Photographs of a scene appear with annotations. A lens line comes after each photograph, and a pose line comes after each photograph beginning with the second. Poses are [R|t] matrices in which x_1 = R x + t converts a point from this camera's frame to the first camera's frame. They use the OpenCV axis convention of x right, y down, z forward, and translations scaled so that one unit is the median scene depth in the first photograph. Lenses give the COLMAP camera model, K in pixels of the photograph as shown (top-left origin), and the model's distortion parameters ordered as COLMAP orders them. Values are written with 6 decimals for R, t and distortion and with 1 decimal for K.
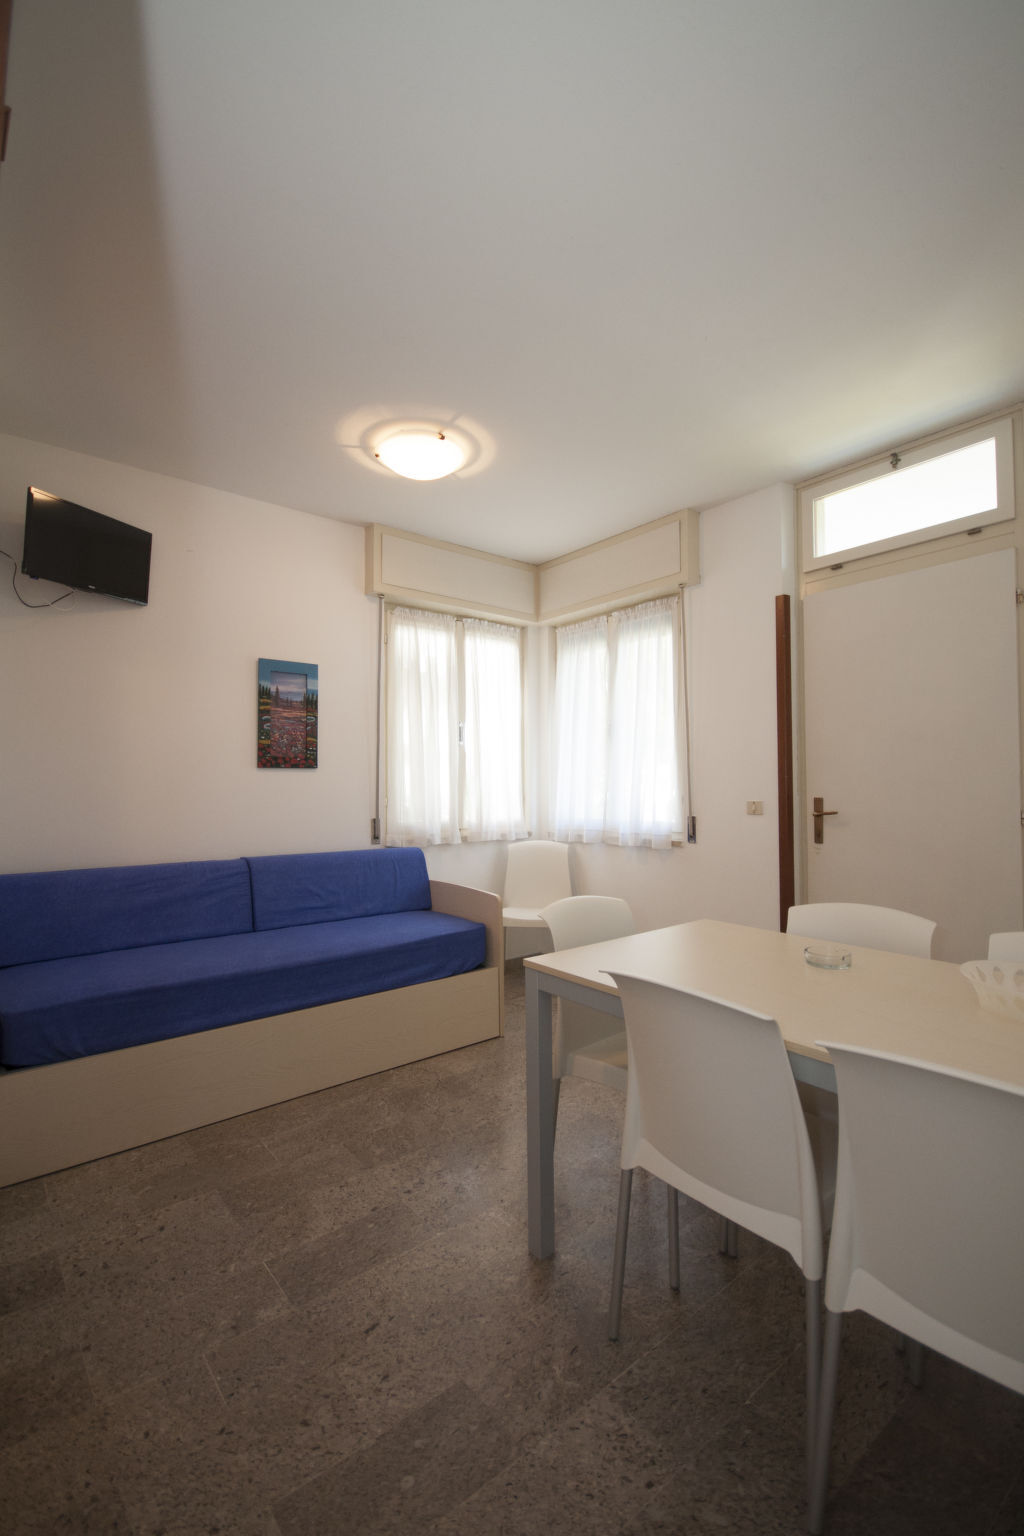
lens RADIAL K [[680.0, 0, 509.5], [0, 680.0, 760.2], [0, 0, 1]] dist [-0.000402, 0.000165]
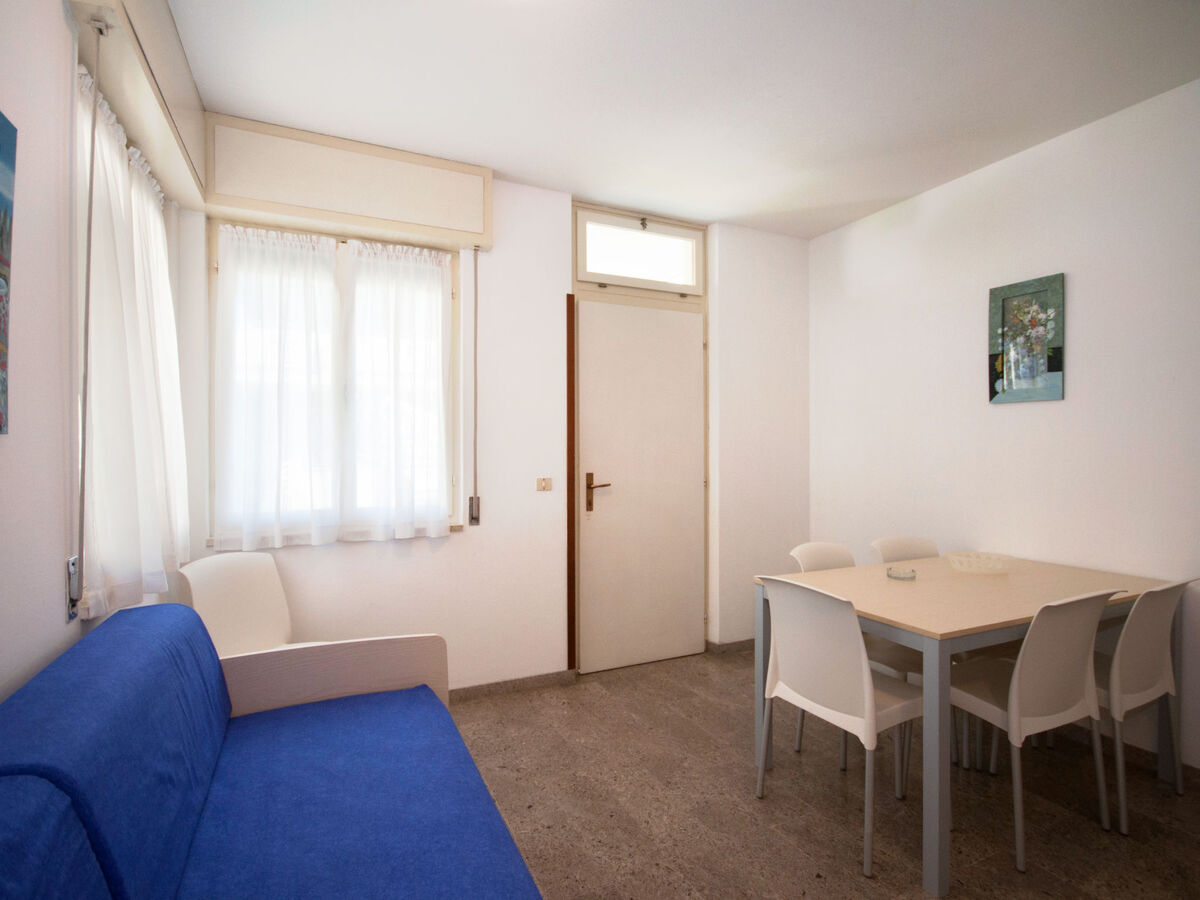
lens RADIAL K [[588.1, 0, 595.9], [0, 588.1, 451.3], [0, 0, 1]] dist [-0.020290, -0.000692]
pose [[0.237977, 0.000110, 0.971271, -0.535674], [-0.036731, 0.999286, 0.008886, 0.006930], [-0.970576, -0.037791, 0.237812, 0.719141]]
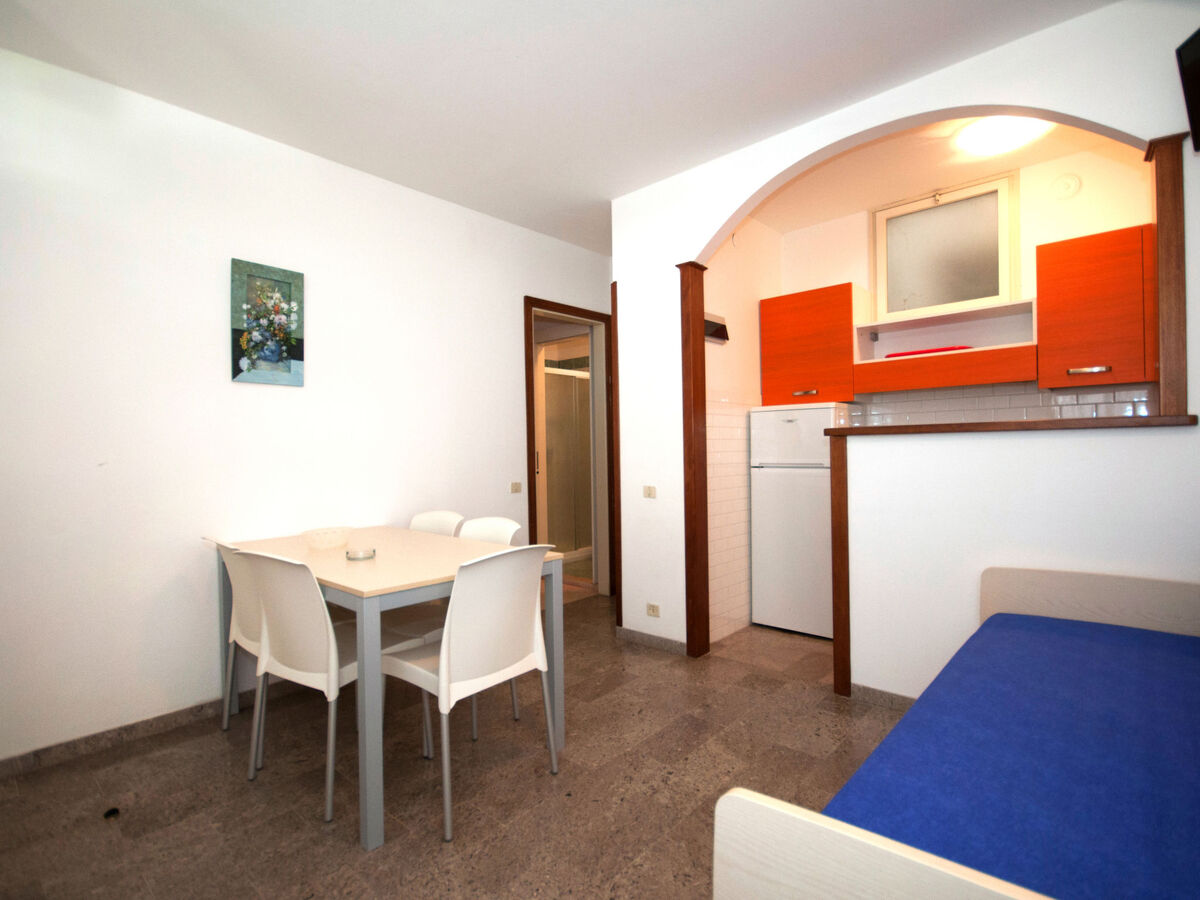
lens RADIAL K [[588.1, 0, 598.4], [0, 588.1, 453.5], [0, 0, 1]] dist [-0.020290, -0.000692]
pose [[-0.988283, 0.024739, -0.150612, 0.070479], [0.030304, 0.998936, -0.034763, 0.066029], [0.149592, -0.038920, -0.987982, 1.229340]]
